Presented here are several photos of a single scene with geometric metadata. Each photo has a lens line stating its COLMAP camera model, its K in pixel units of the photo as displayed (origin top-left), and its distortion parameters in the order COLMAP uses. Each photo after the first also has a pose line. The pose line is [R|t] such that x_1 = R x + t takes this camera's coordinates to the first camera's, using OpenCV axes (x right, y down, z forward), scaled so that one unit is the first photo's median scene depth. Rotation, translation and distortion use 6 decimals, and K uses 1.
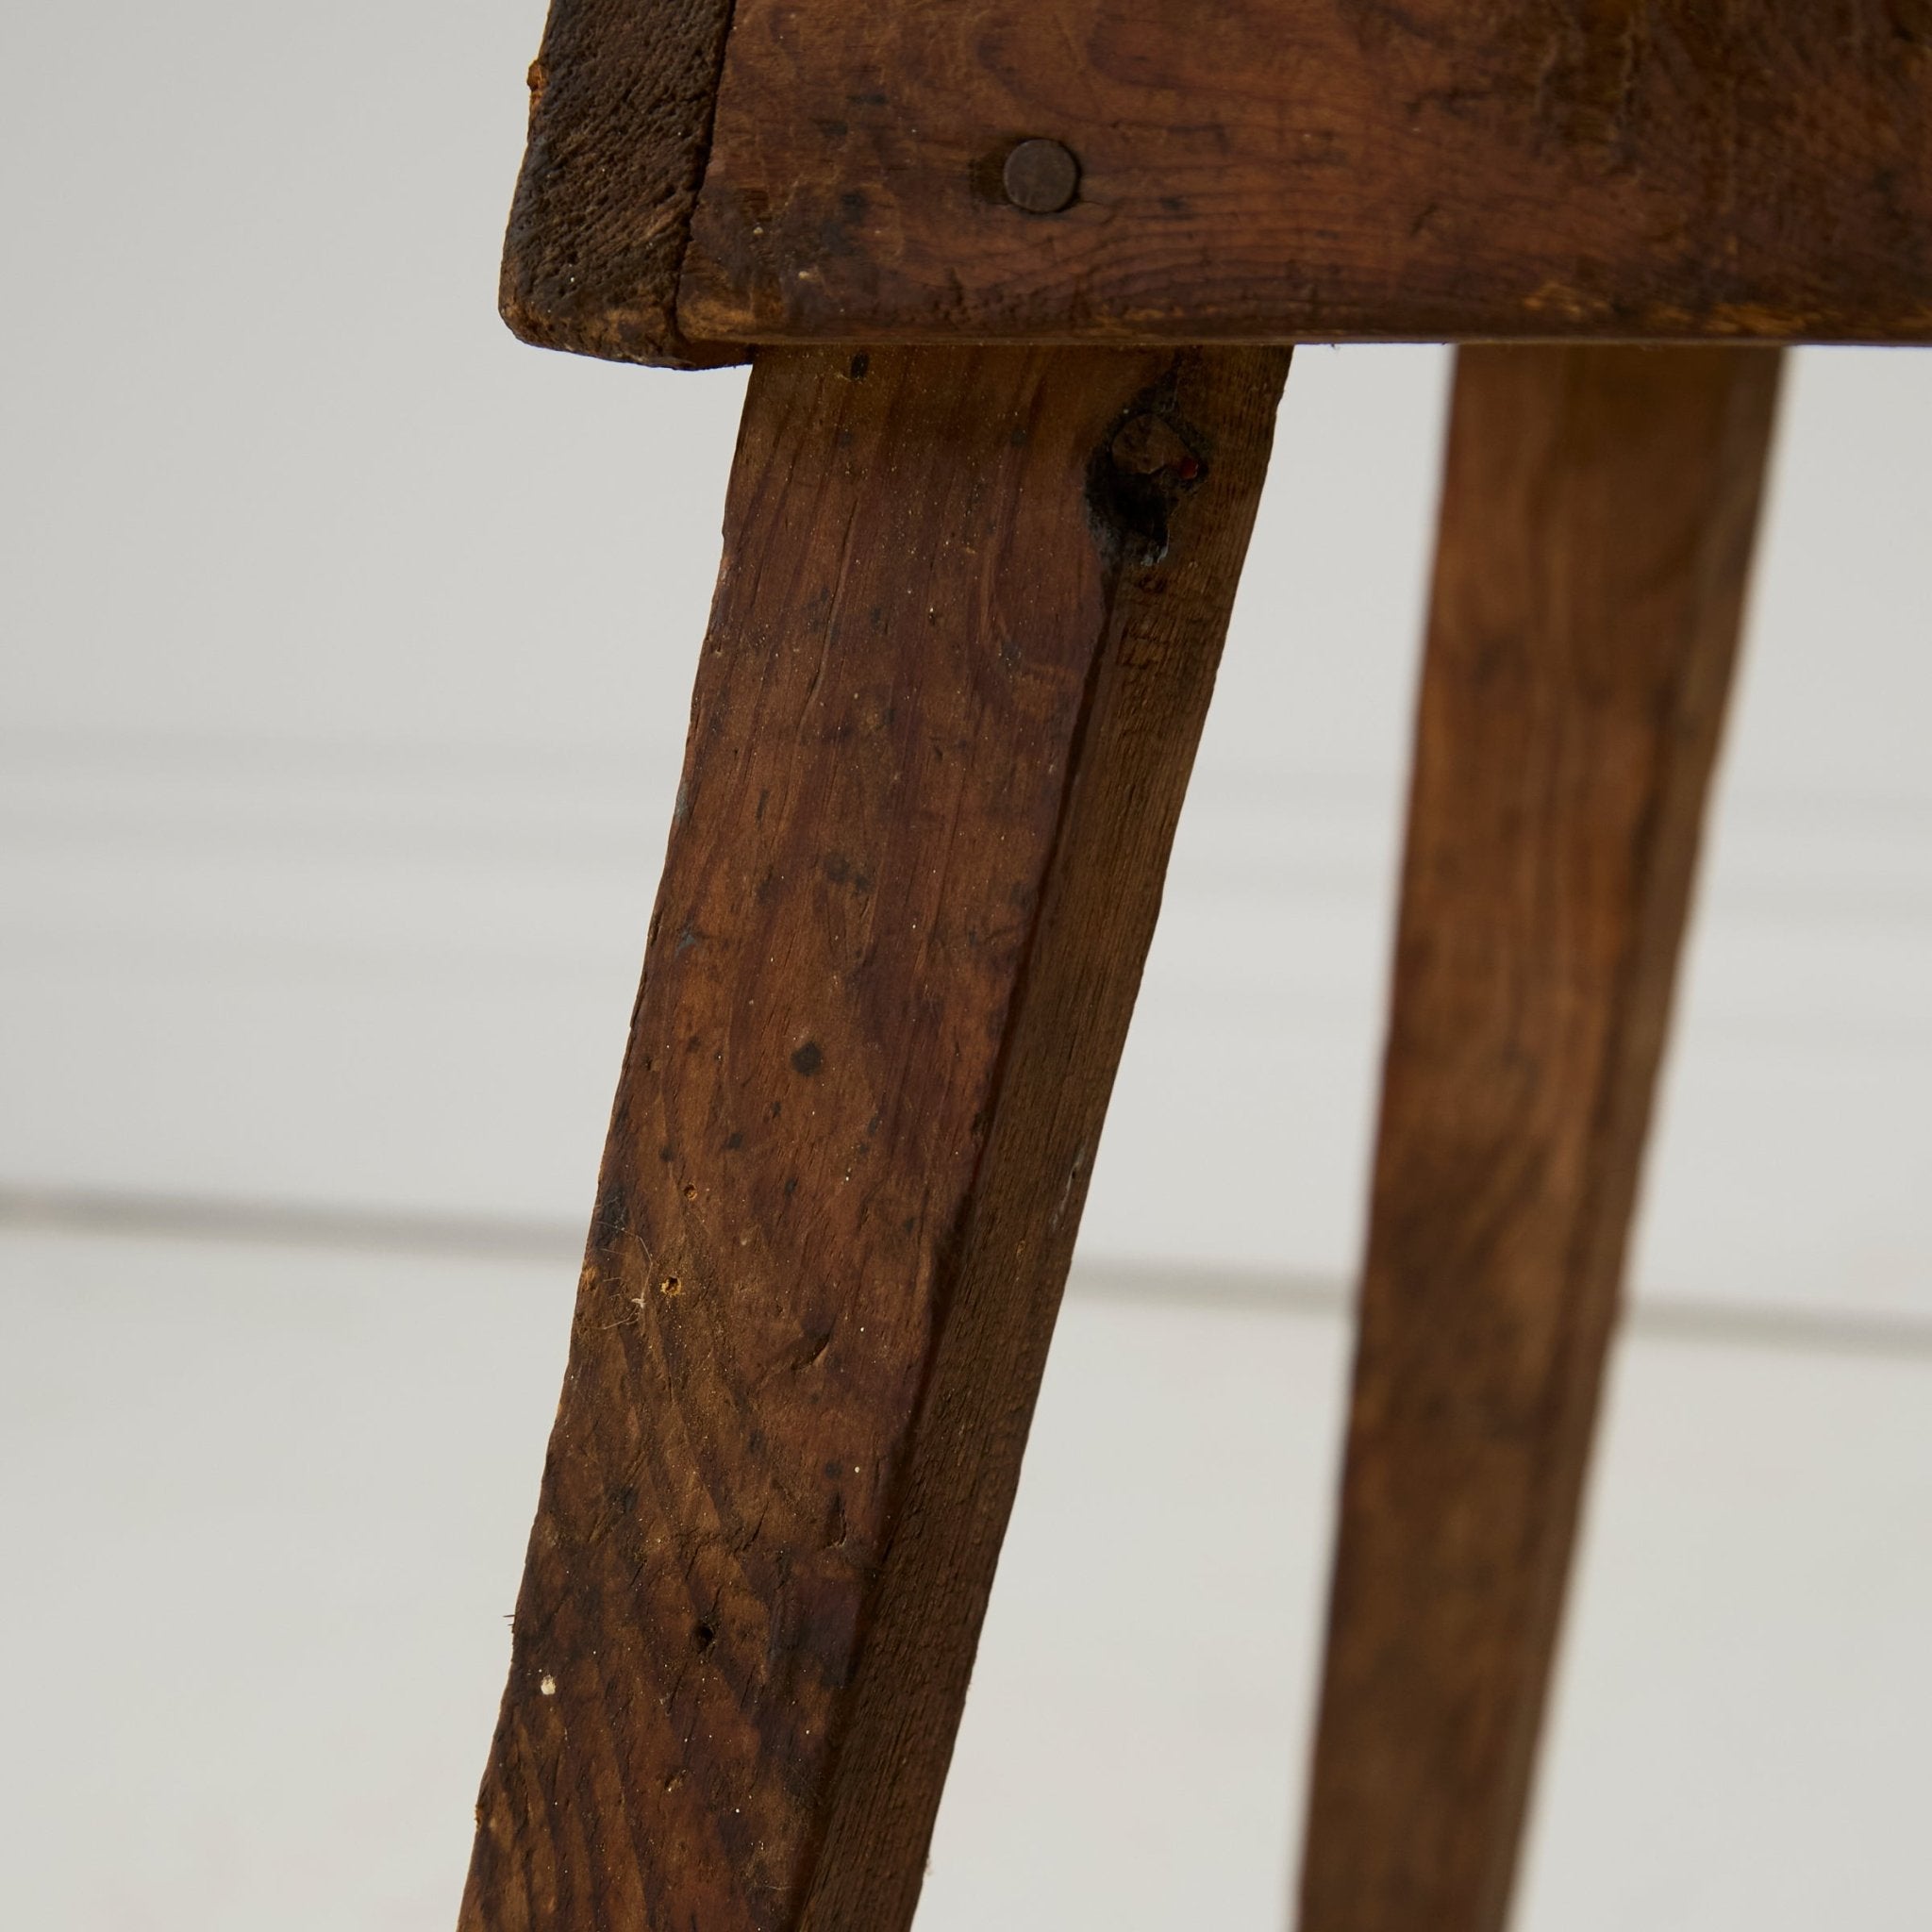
lens RADIAL K [[5134.3, 0, 865.0], [0, 5134.3, 1408.7], [0, 0, 1]] dist [-0.082428, 0.000000]
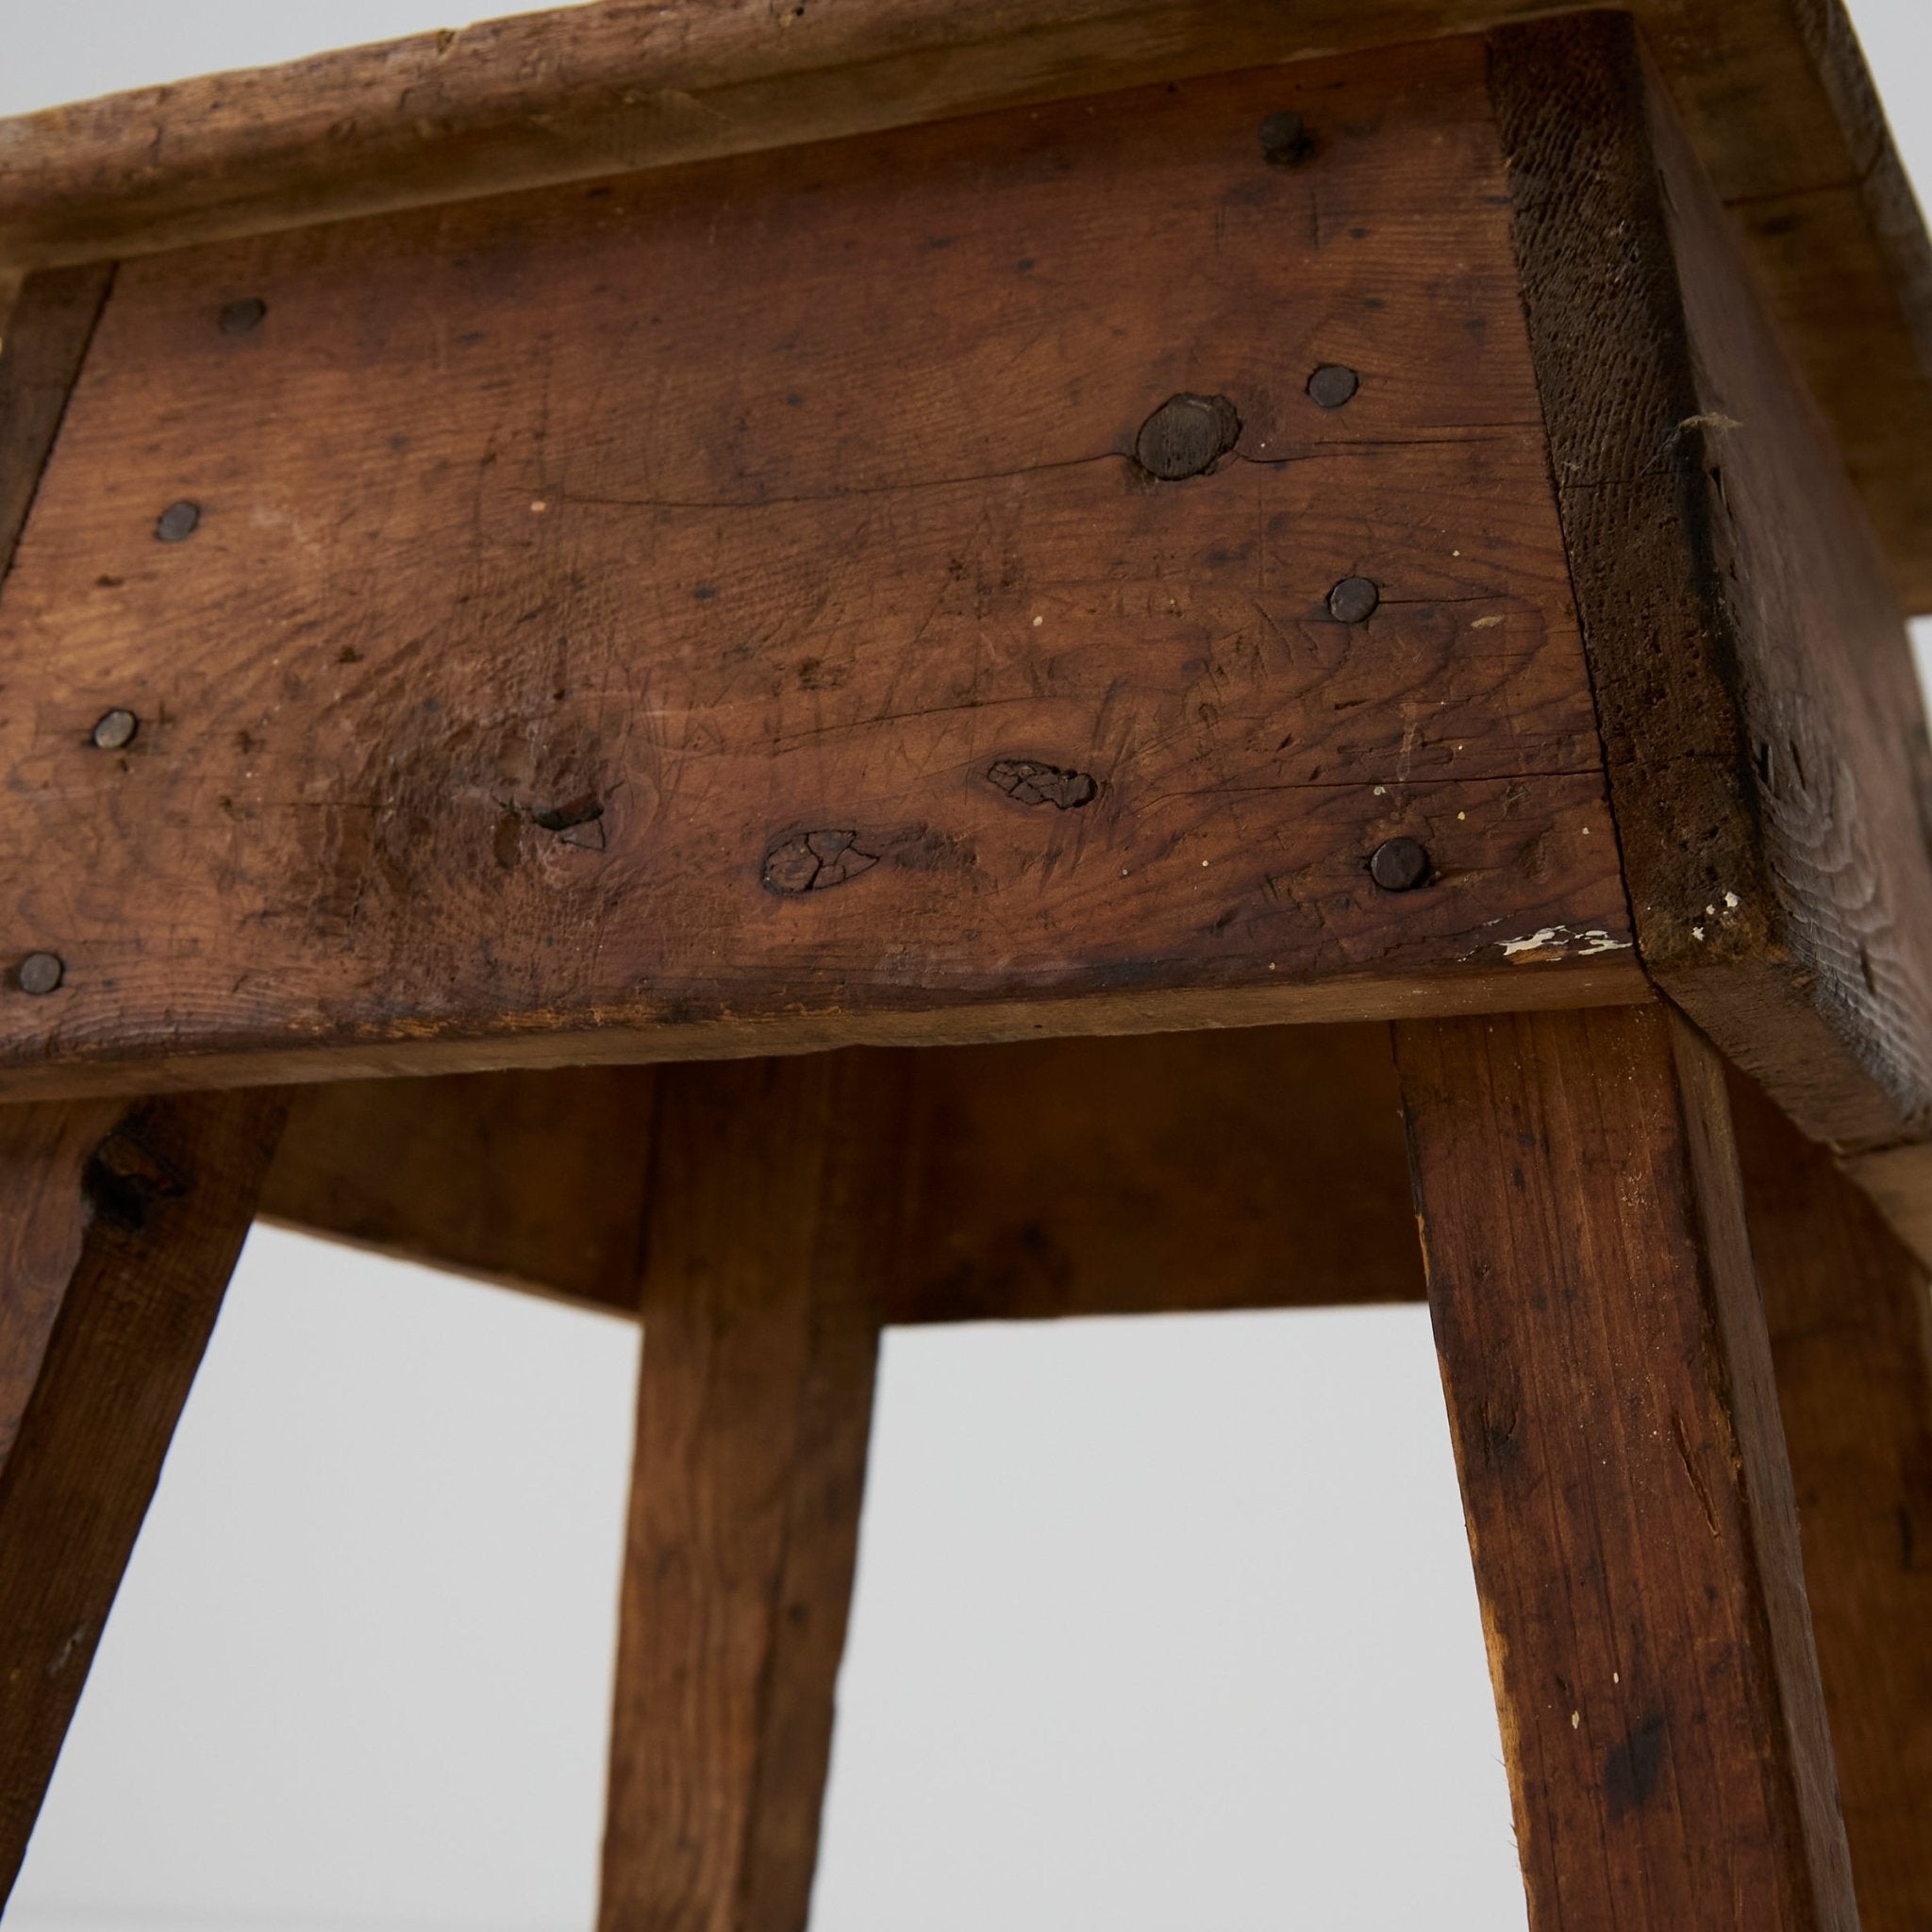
lens RADIAL K [[3651.3, 0, 1031.3], [0, 3651.3, 1002.7], [0, 0, 1]] dist [-0.014518, 0.000000]
pose [[0.999542, 0.030264, -0.000624, 0.337570], [-0.027418, 0.896424, -0.442348, 0.268974], [-0.012827, 0.442163, 0.896843, -0.065937]]
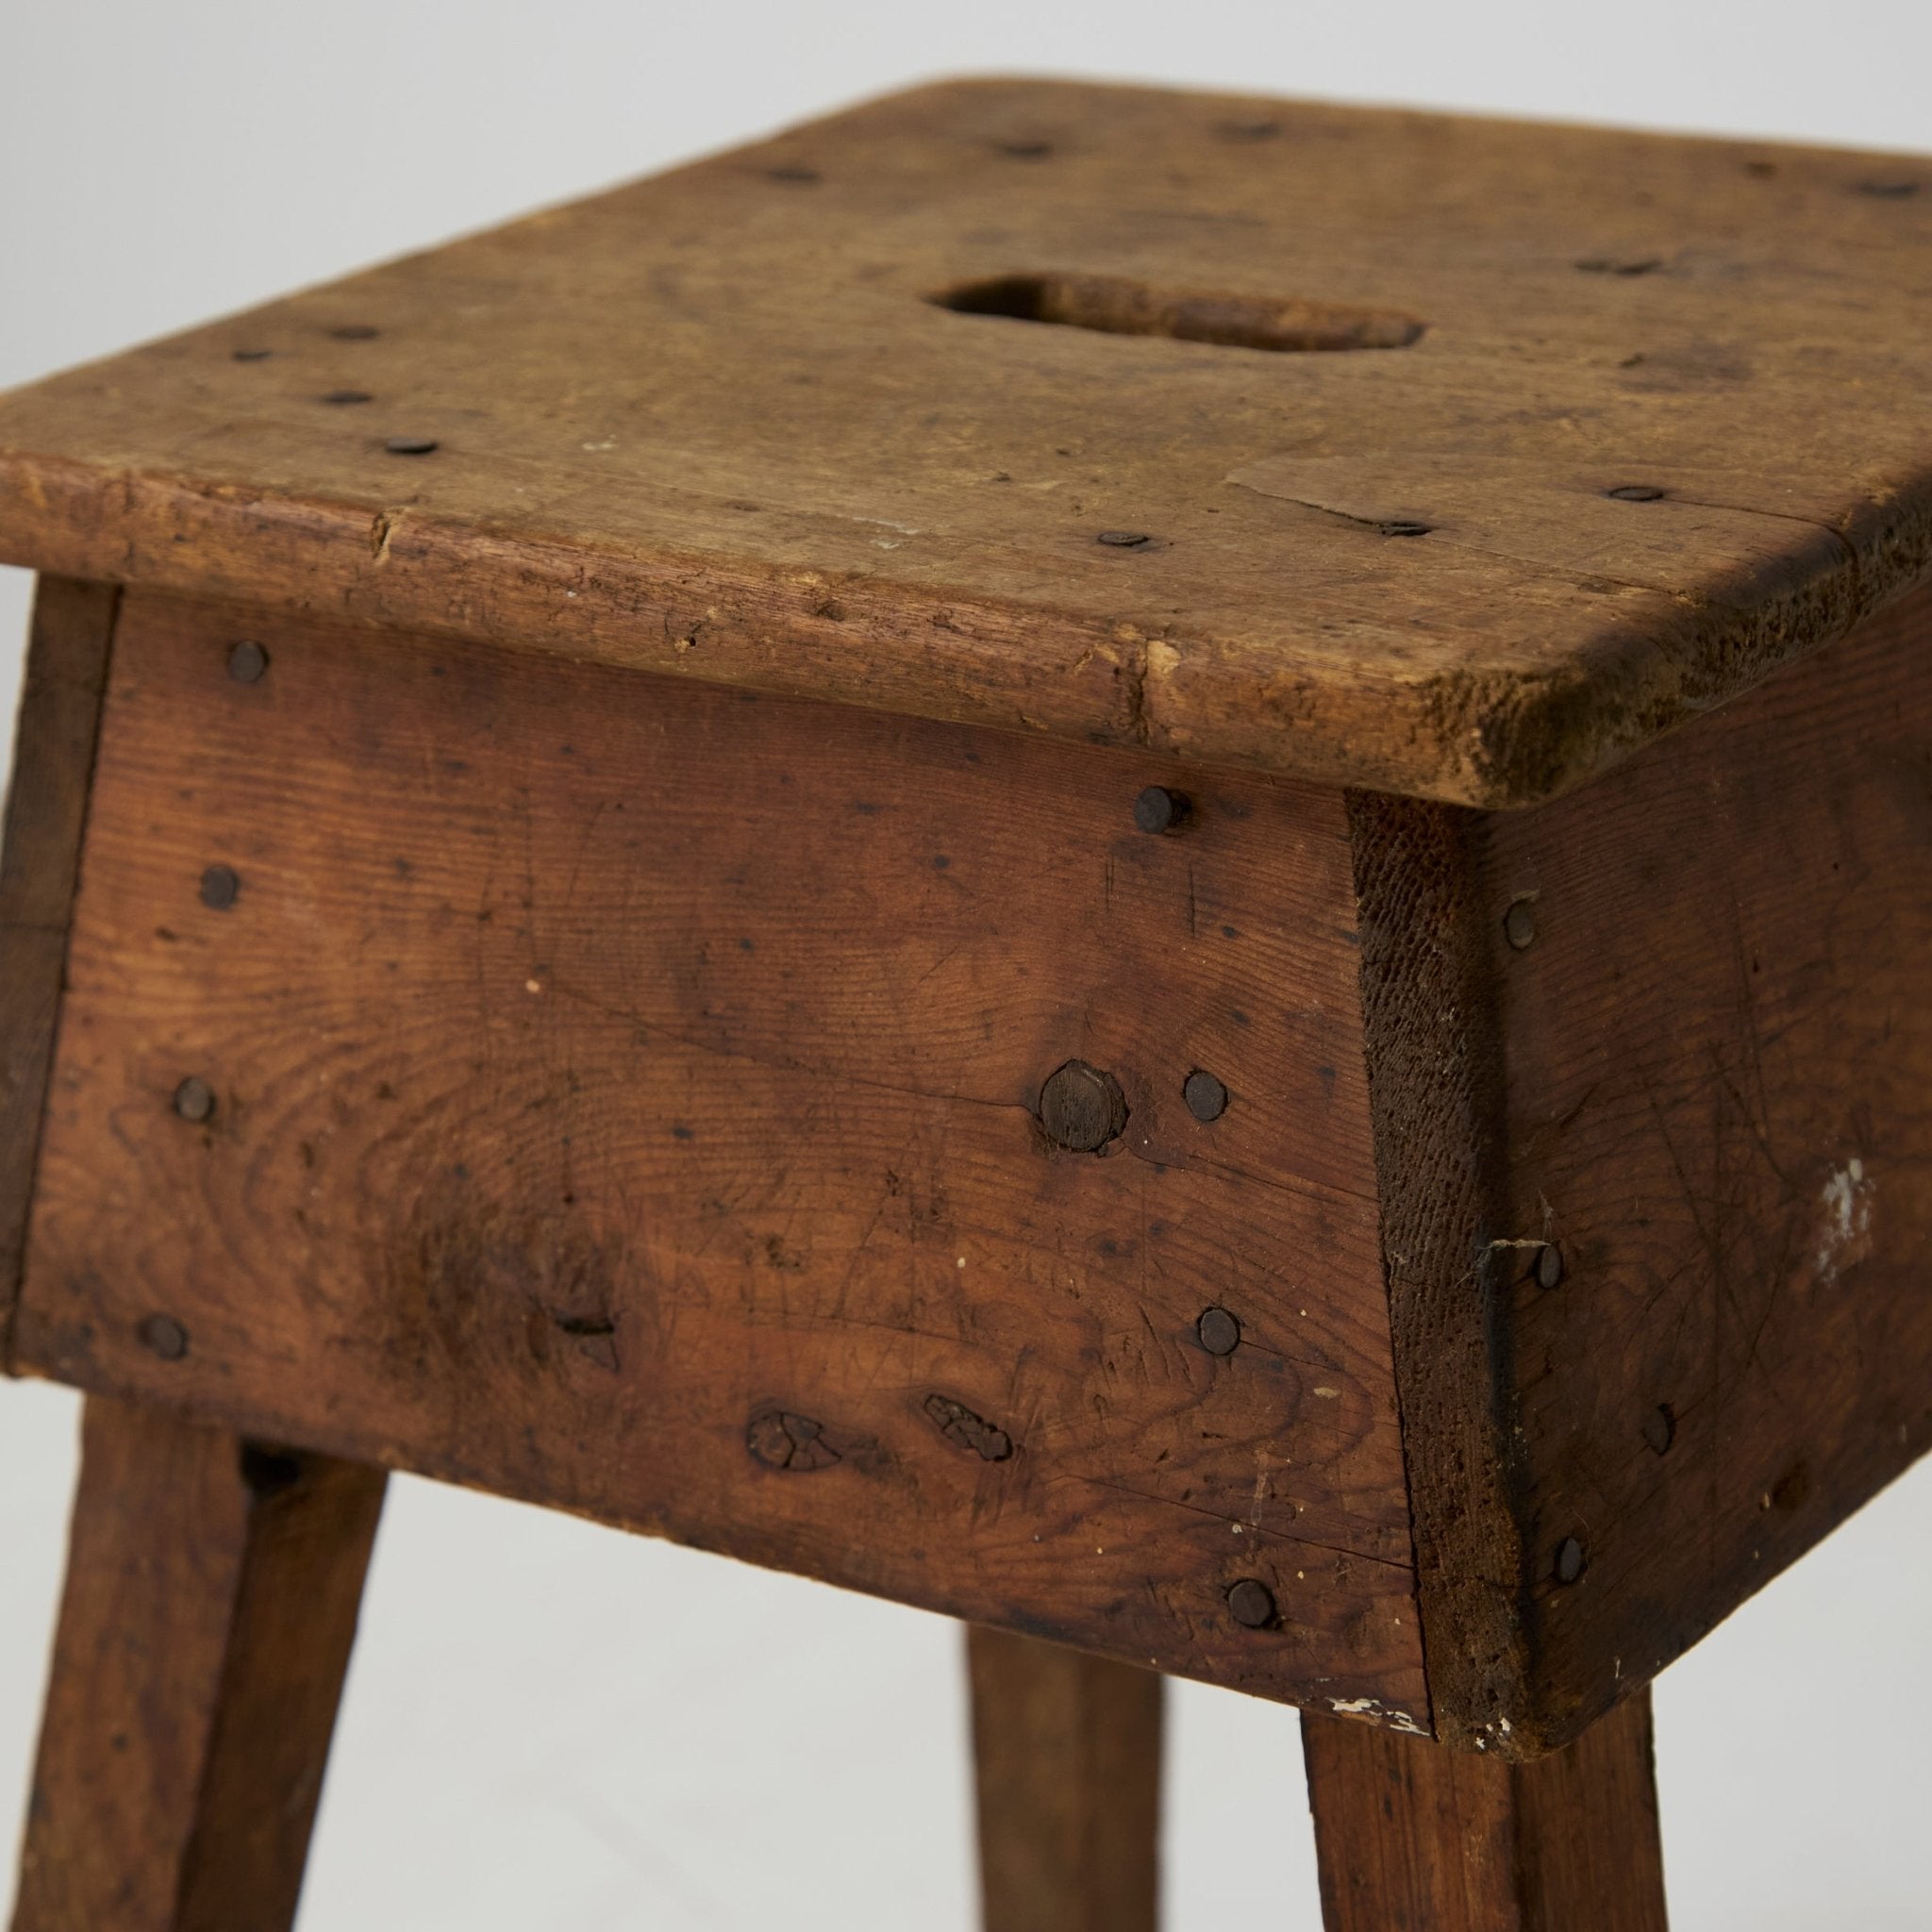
lens RADIAL K [[6281.2, 0, 852.6], [0, 6281.2, 999.8], [0, 0, 1]] dist [-0.039266, 0.000000]
pose [[0.968255, 0.042154, -0.246385, 0.771548], [-0.011633, 0.992209, 0.124039, -0.604343], [0.249694, -0.117235, 0.961202, -1.020435]]
